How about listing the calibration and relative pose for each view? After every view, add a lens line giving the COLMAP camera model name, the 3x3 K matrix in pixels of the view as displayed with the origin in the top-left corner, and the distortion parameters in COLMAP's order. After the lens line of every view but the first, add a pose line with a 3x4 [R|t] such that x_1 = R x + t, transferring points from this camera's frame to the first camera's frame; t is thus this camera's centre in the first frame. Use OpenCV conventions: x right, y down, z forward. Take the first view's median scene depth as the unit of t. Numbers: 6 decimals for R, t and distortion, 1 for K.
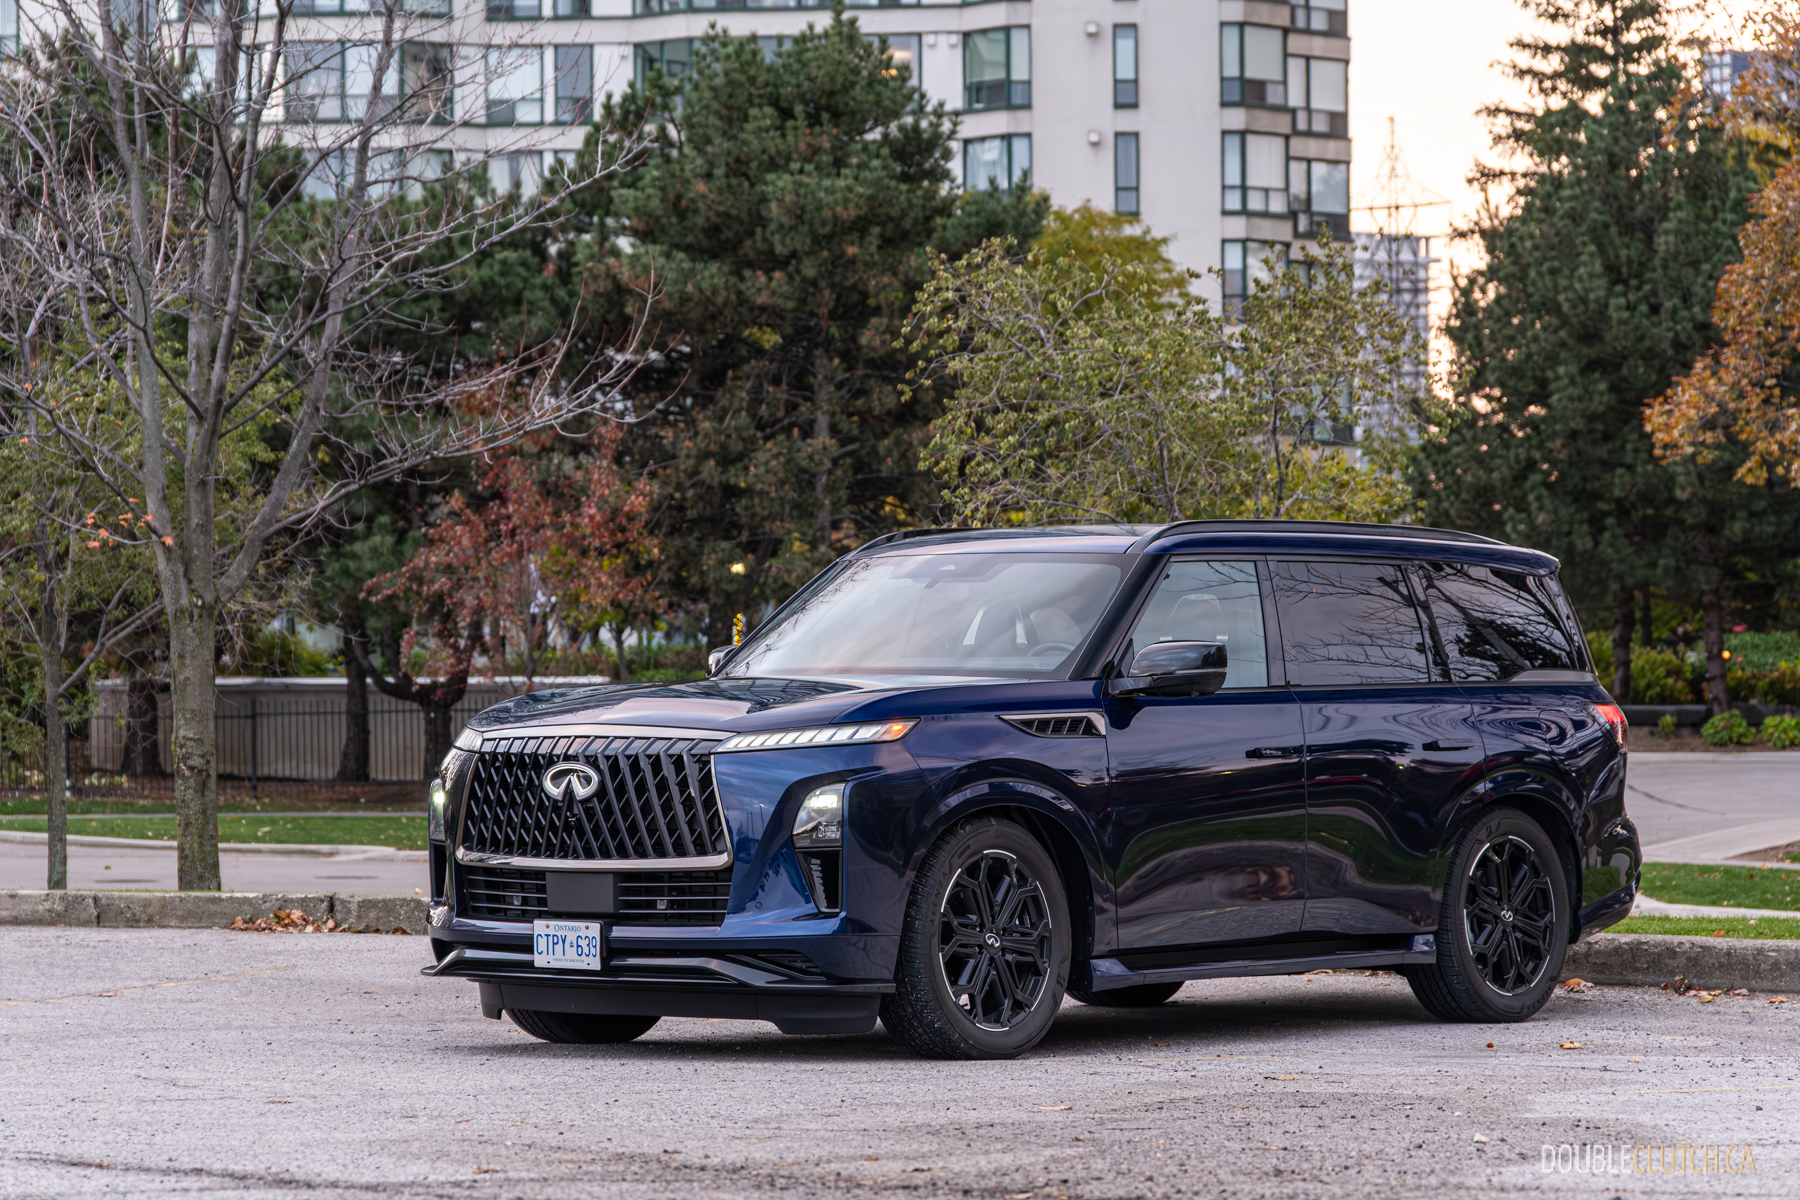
lens RADIAL K [[5504.3, 0, 900.0], [0, 5504.3, 600.0], [0, 0, 1]] dist [0.023058, -0.444444]
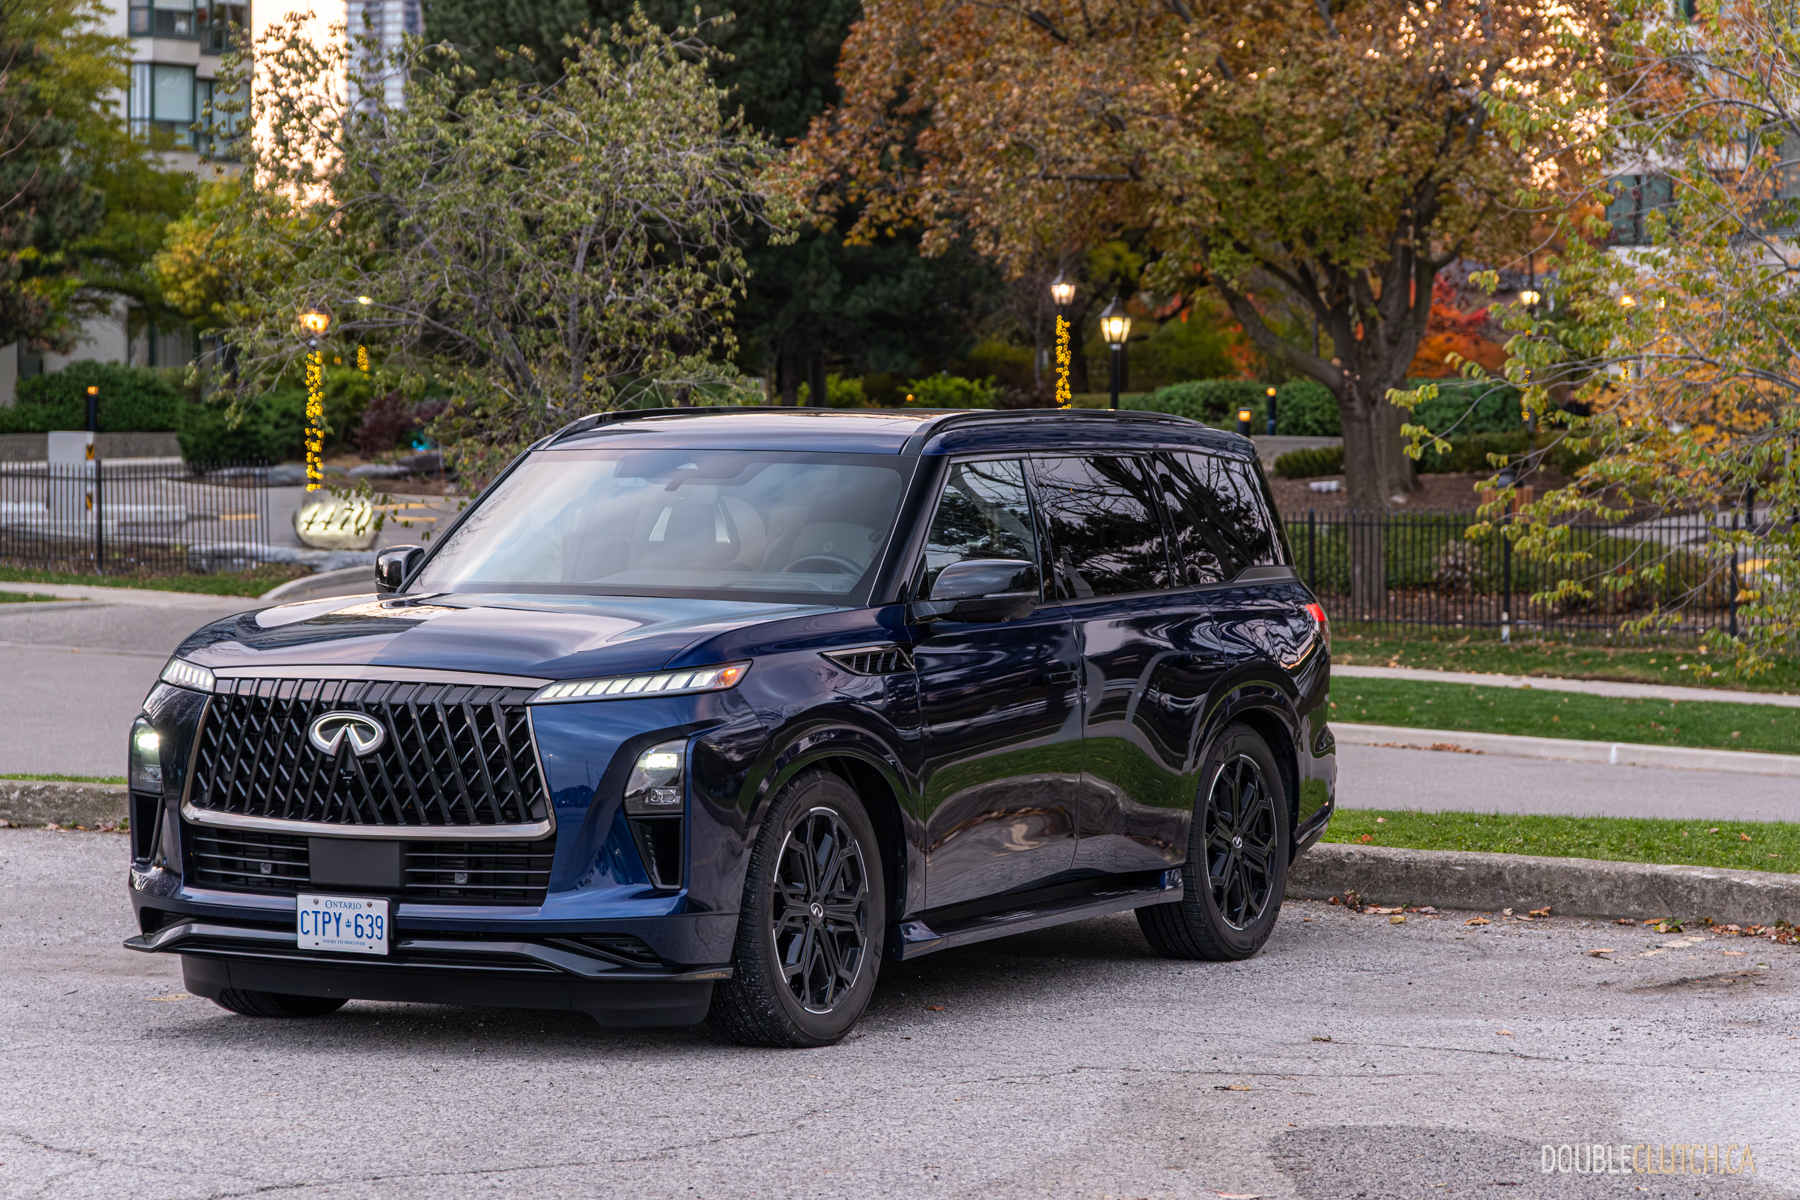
lens RADIAL K [[5504.3, 0, 900.0], [0, 5504.3, 600.0], [0, 0, 1]] dist [0.023058, -0.444444]
pose [[0.975260, 0.000858, 0.221060, -0.164942], [-0.013013, 0.998481, 0.053535, -0.034720], [-0.220678, -0.055087, 0.973790, 0.148423]]
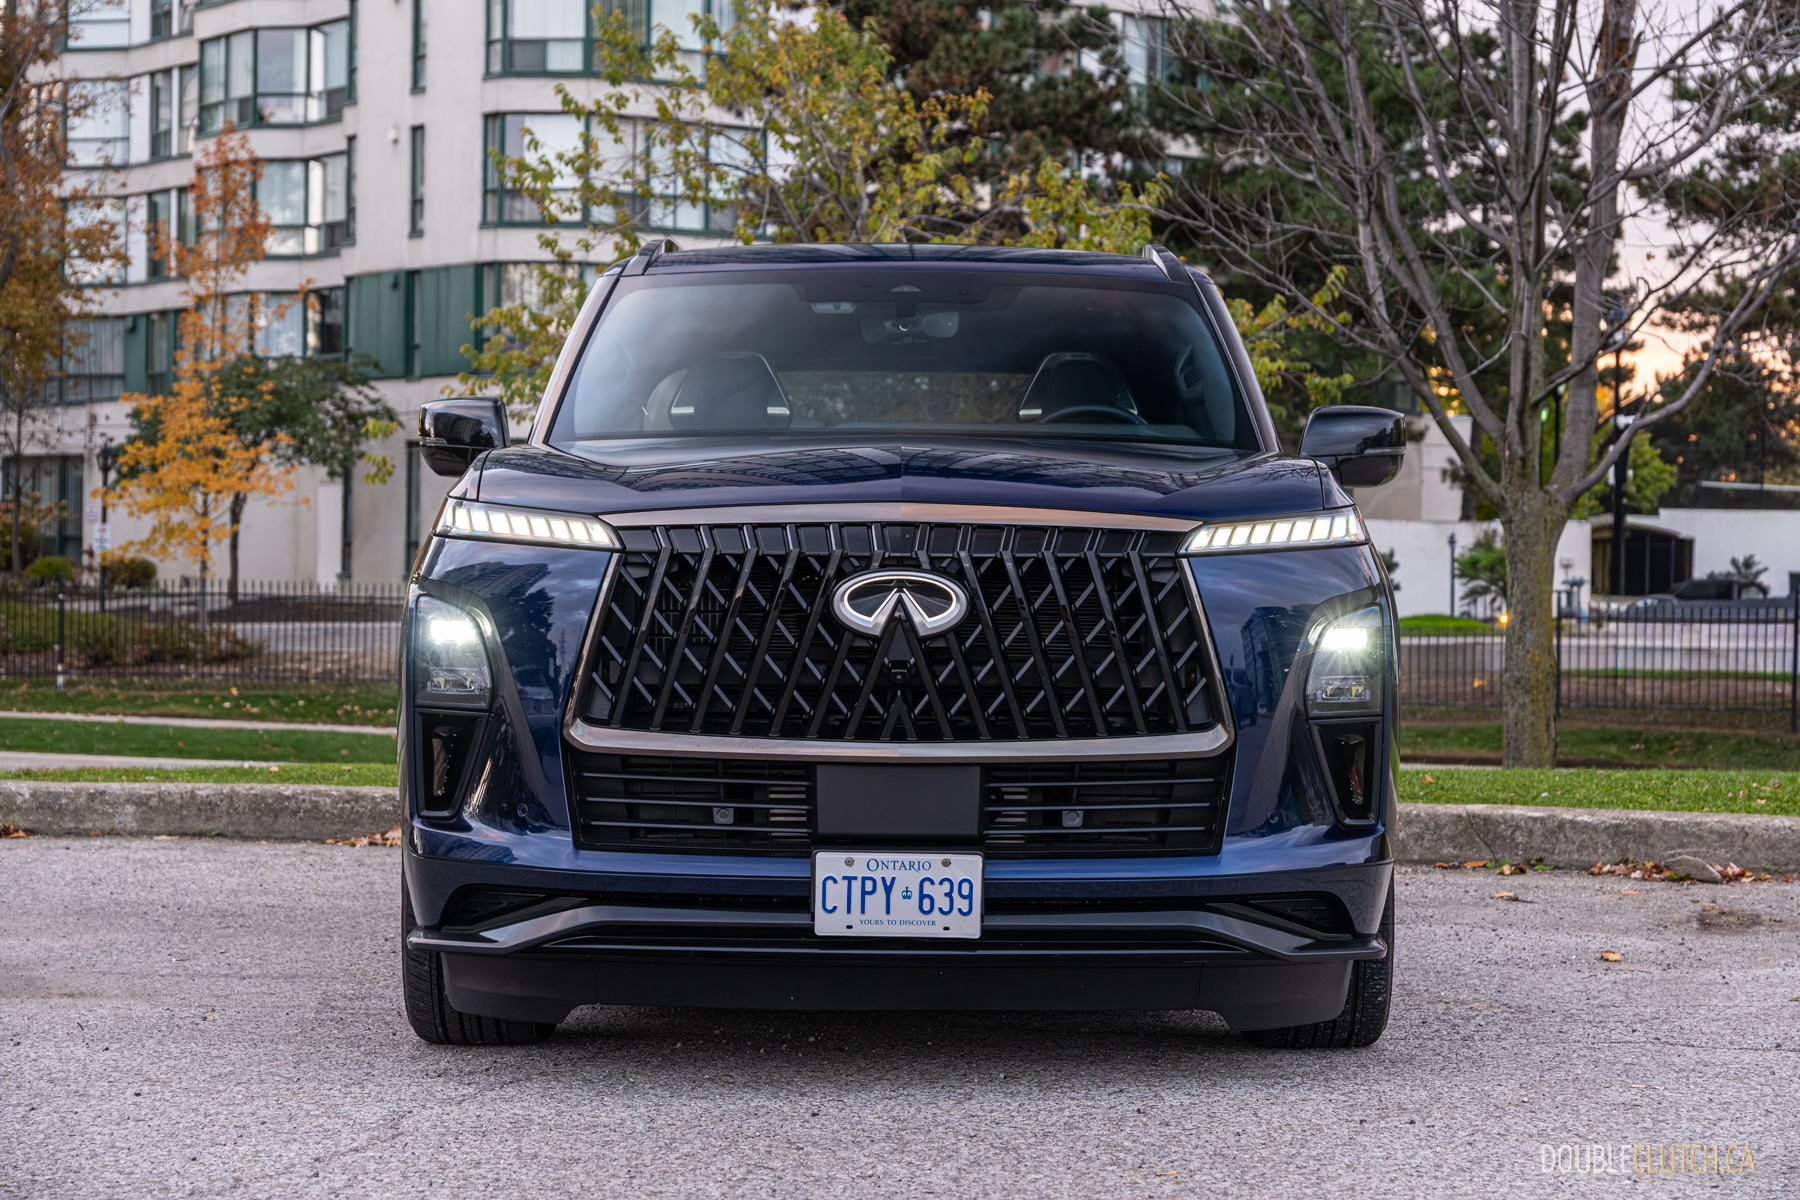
lens RADIAL K [[3610.7, 0, 900.0], [0, 3610.7, 600.0], [0, 0, 1]] dist [0.014856, 0.022168]
pose [[0.764194, 0.008336, 0.644932, -0.296834], [-0.024067, 0.999589, 0.015598, 0.026817], [-0.644537, -0.027441, 0.764081, 0.718003]]
